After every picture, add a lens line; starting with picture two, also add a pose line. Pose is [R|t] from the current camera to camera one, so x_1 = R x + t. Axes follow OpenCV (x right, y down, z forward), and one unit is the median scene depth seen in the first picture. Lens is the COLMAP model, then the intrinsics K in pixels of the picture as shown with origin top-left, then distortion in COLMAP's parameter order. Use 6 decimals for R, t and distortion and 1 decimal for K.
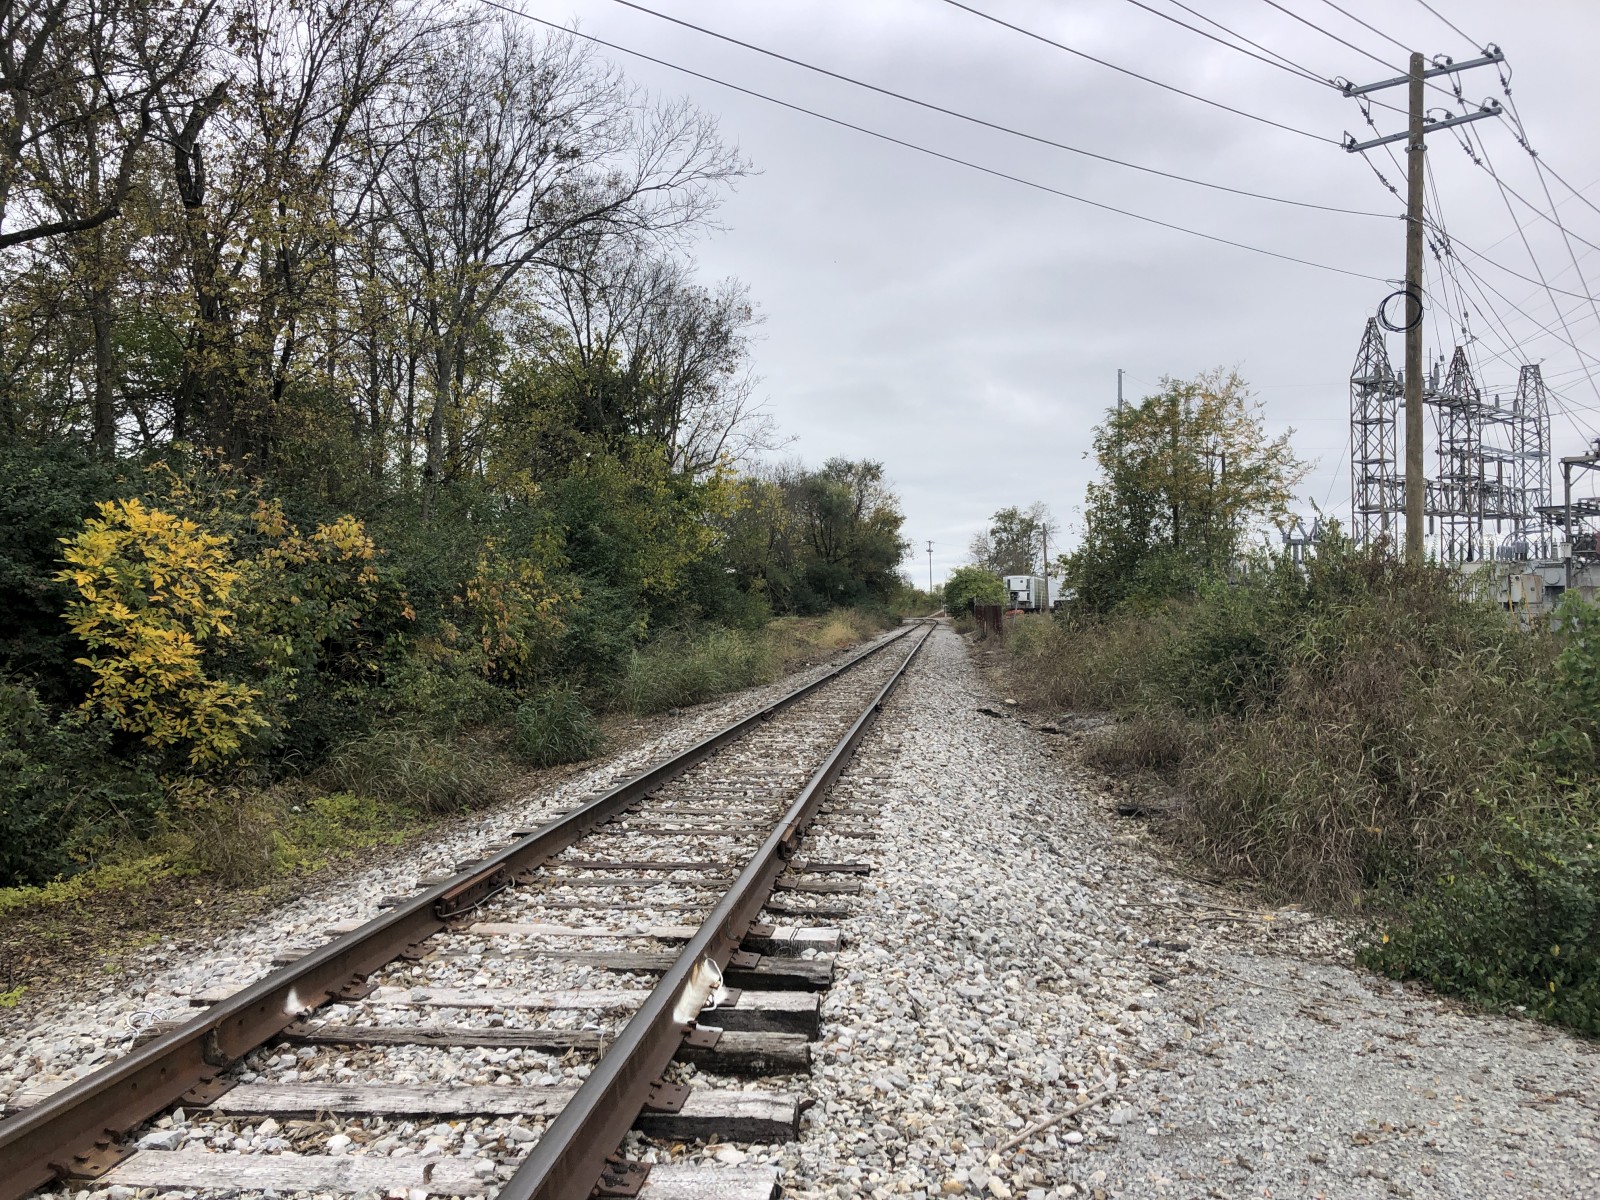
lens RADIAL K [[1299.2, 0, 800.0], [0, 1299.2, 600.0], [0, 0, 1]] dist [-0.001430, -0.001066]
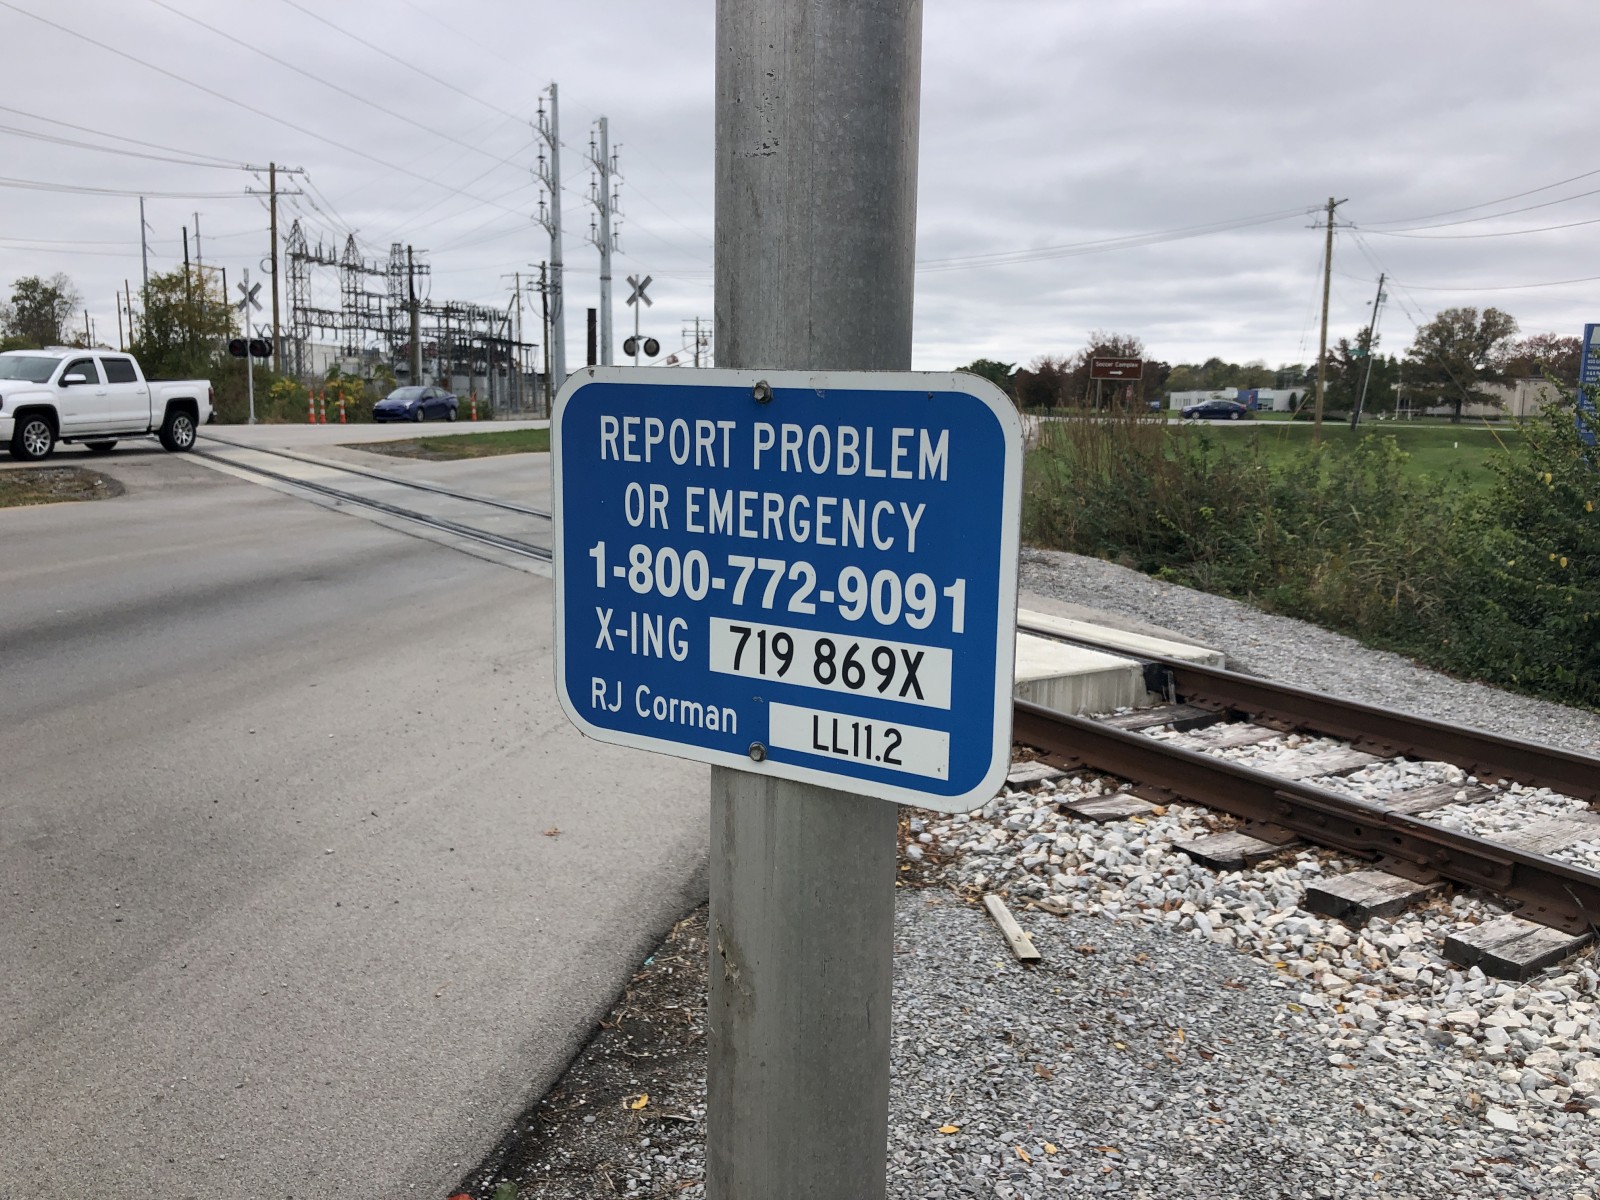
lens RADIAL K [[1292.2, 0, 800.0], [0, 1292.2, 600.0], [0, 0, 1]] dist [0.029041, -0.010106]
pose [[0.761367, -0.078742, 0.643522, -0.250431], [-0.033506, 0.986491, 0.160350, -0.003487], [-0.647455, -0.143647, 0.748443, -0.943790]]
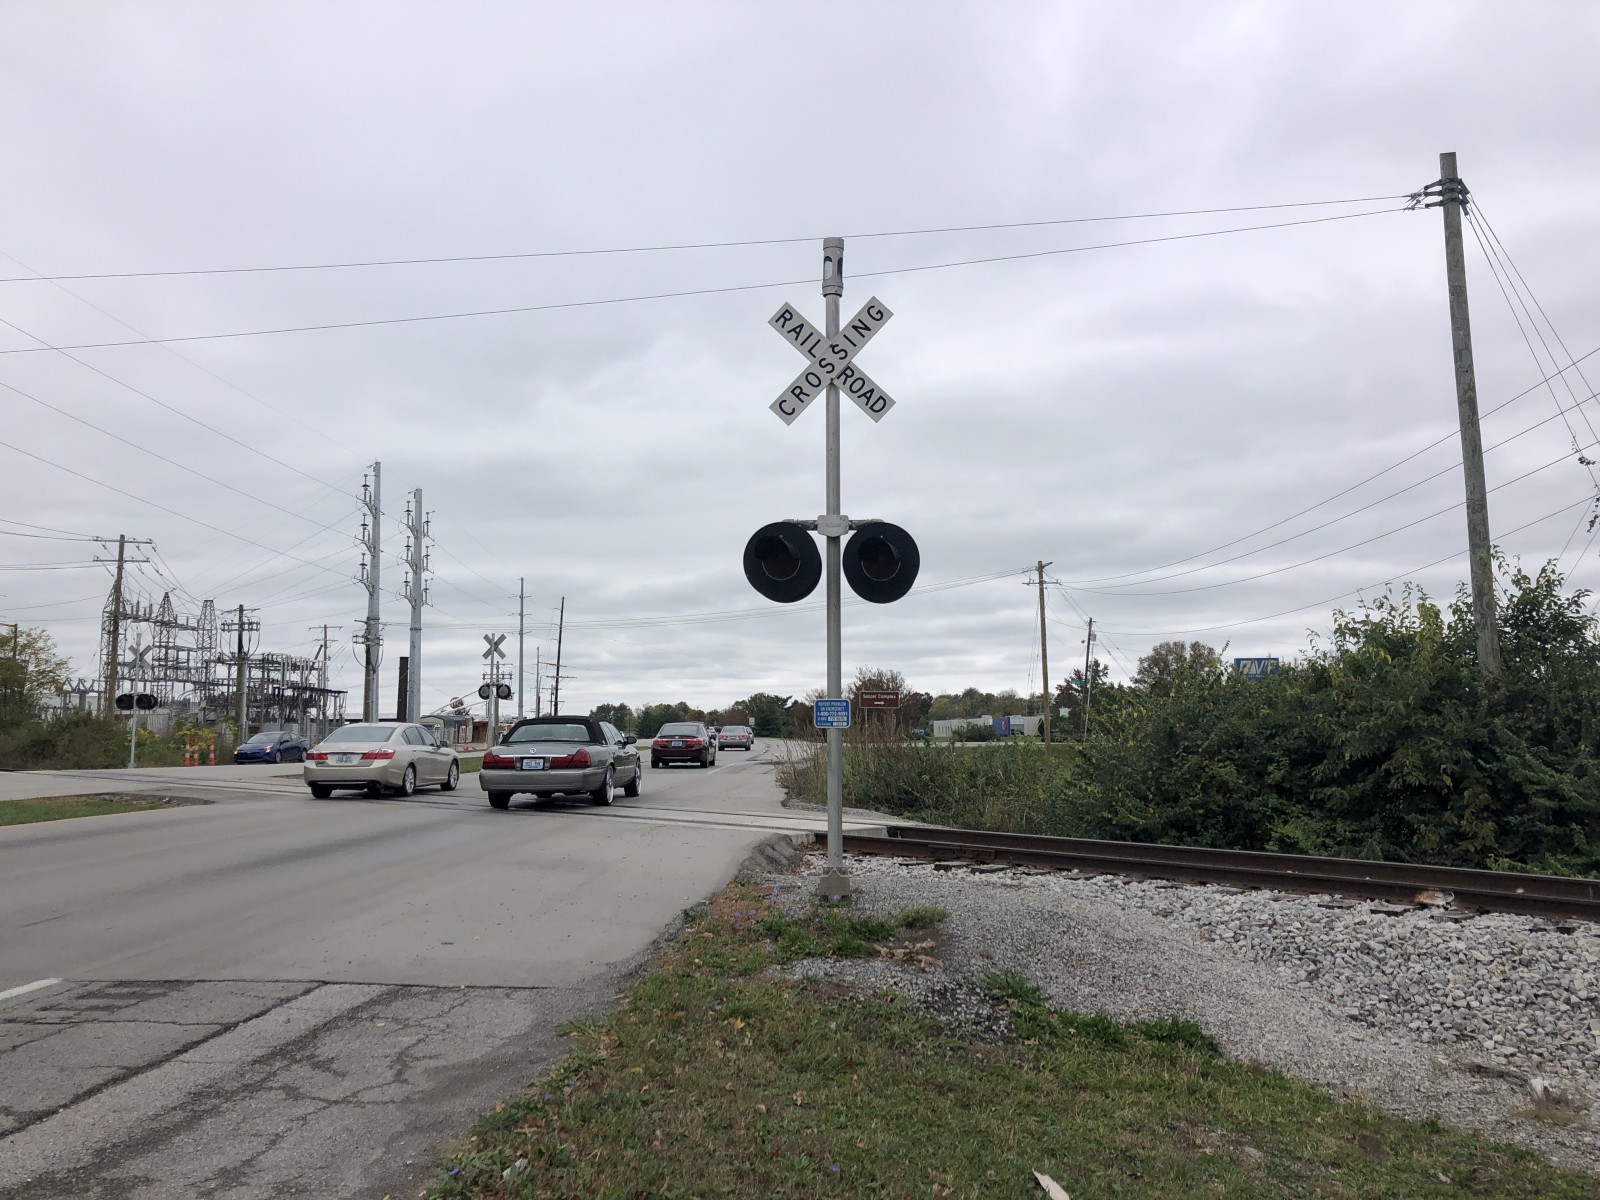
lens RADIAL K [[1292.2, 0, 800.0], [0, 1292.2, 600.0], [0, 0, 1]] dist [0.029041, -0.010106]
pose [[0.640800, 0.080280, 0.763498, -0.400341], [-0.005814, 0.994996, -0.099743, 0.000632], [-0.767685, 0.059476, 0.638061, -1.055189]]
